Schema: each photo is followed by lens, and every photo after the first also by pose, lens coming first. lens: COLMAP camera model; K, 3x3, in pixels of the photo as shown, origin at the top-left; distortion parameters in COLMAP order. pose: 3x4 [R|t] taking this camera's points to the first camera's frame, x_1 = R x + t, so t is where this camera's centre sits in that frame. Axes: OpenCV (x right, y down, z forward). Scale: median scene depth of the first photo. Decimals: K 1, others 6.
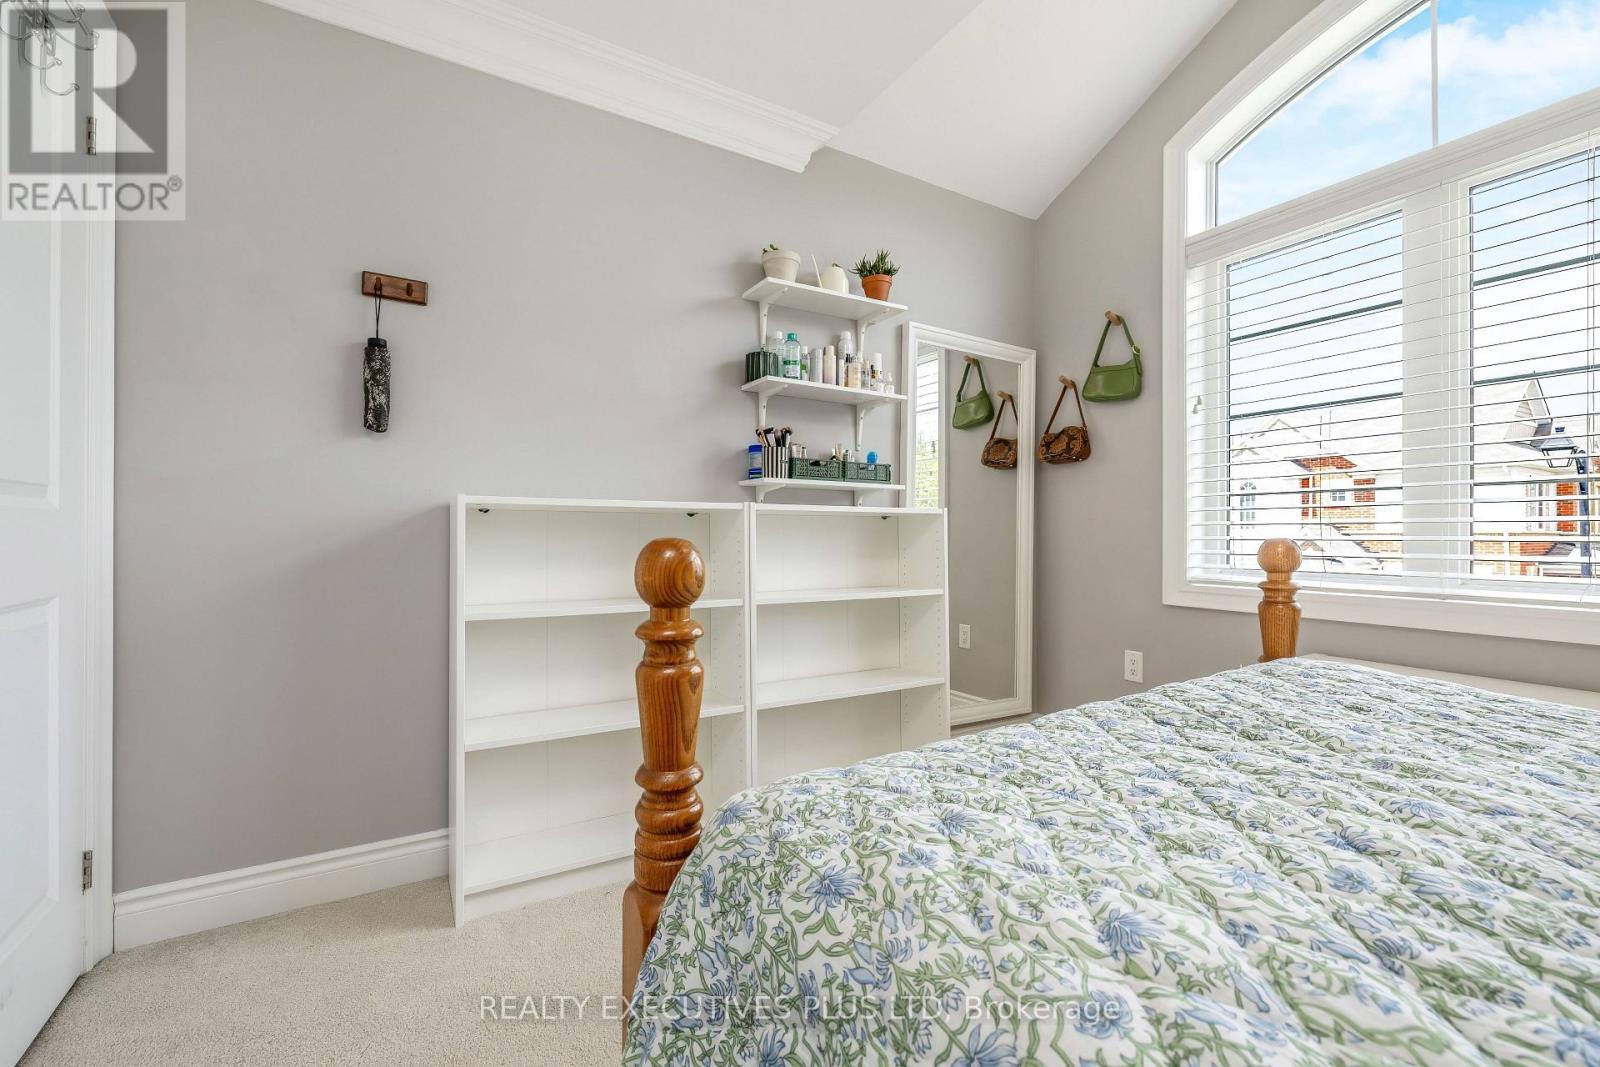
lens RADIAL K [[680.2, 0, 801.8], [0, 680.2, 532.7], [0, 0, 1]] dist [-0.001817, -0.001173]
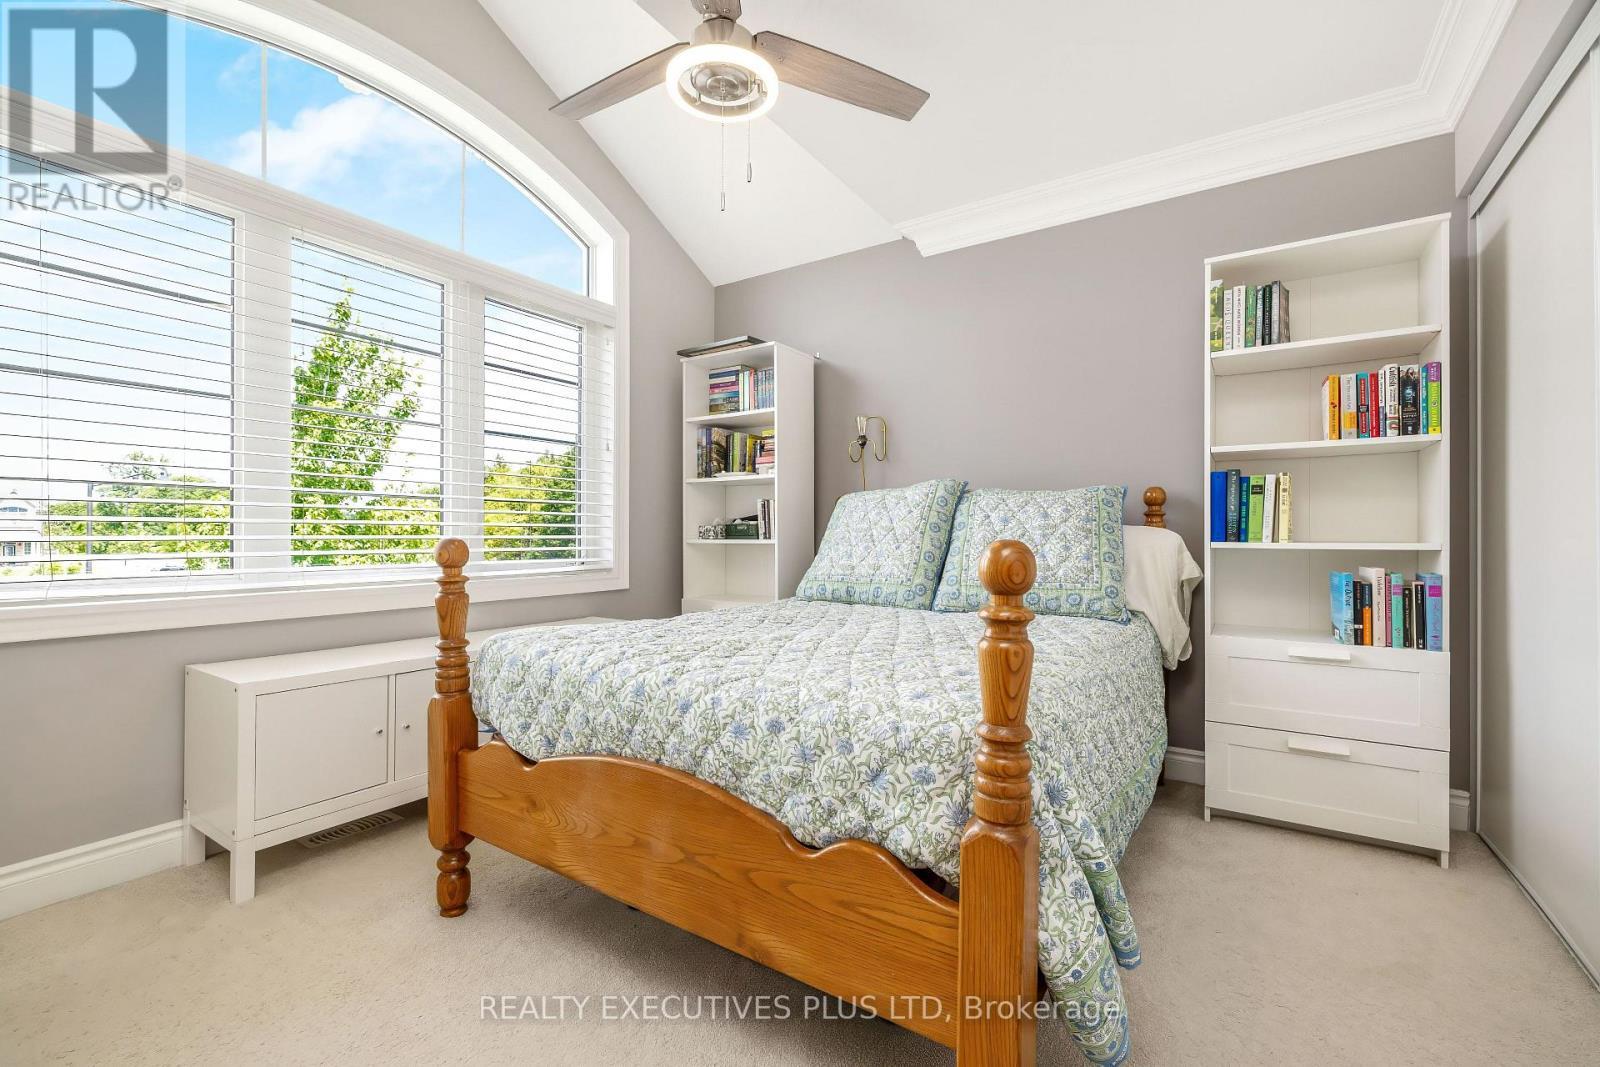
lens RADIAL K [[680.2, 0, 801.6], [0, 680.2, 531.1], [0, 0, 1]] dist [-0.001817, -0.001173]
pose [[-0.432989, -0.000846, 0.901399, -0.594258], [-0.001158, 0.999999, 0.000383, -0.004739], [-0.901399, -0.000878, -0.432990, 0.952643]]
